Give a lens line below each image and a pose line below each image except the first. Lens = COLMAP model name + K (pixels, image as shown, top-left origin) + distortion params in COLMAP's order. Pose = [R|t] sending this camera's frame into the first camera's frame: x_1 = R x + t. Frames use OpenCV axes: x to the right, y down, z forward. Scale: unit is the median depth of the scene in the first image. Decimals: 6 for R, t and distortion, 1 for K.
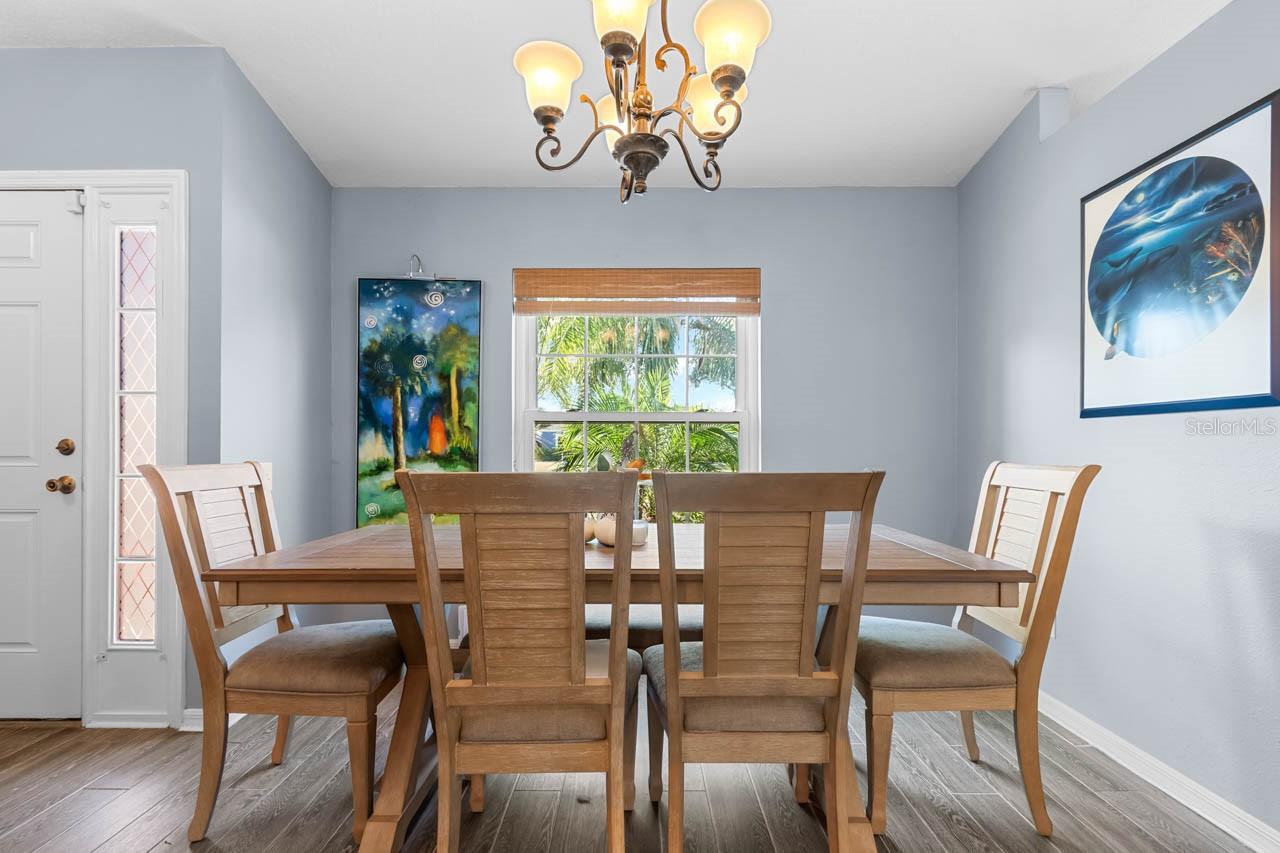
lens RADIAL K [[584.0, 0, 639.9], [0, 584.0, 435.4], [0, 0, 1]] dist [-0.000505, -0.000067]
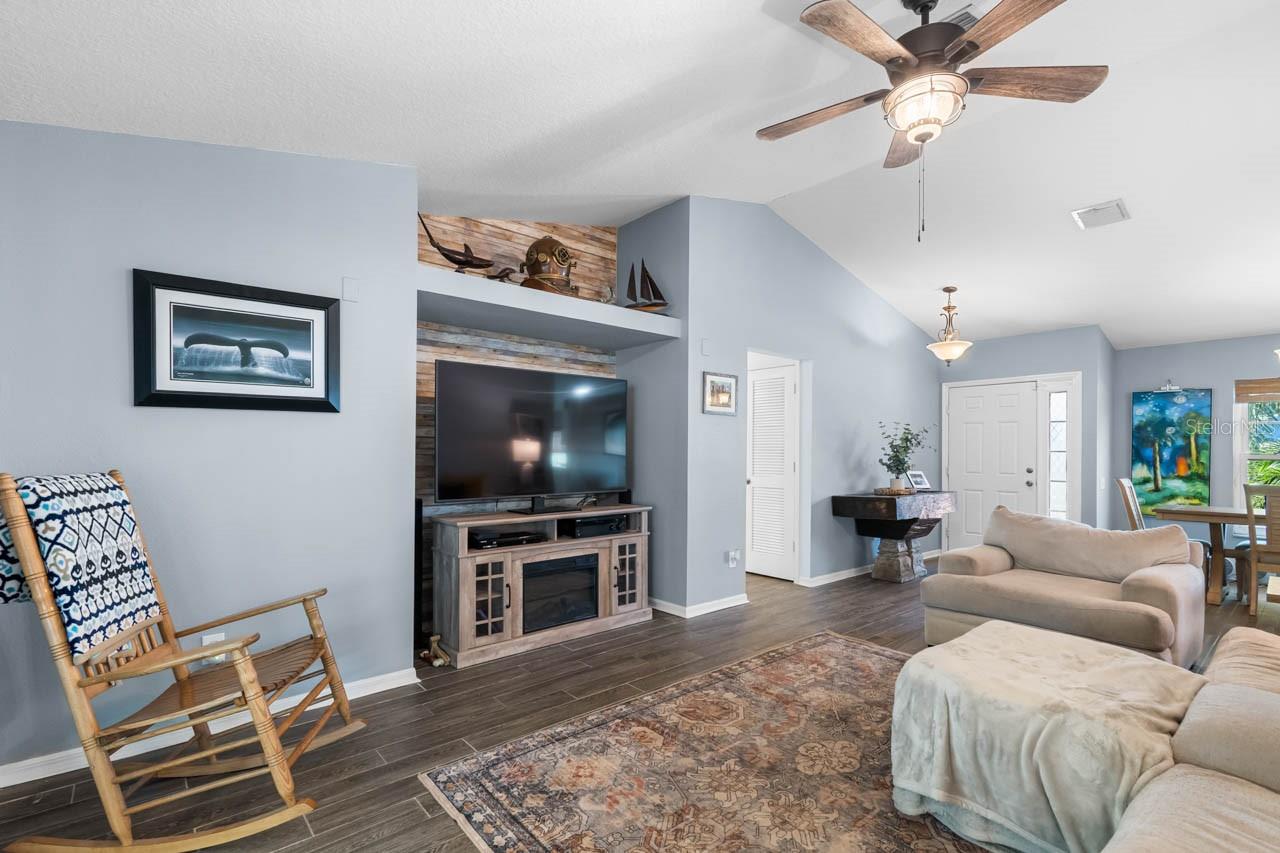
lens RADIAL K [[584.0, 0, 643.0], [0, 584.0, 453.0], [0, 0, 1]] dist [-0.000505, -0.000067]
pose [[0.645003, 0.000619, -0.764179, -0.004663], [0.010660, 0.999895, 0.009808, -0.086292], [0.764105, -0.014472, 0.644929, -1.739634]]
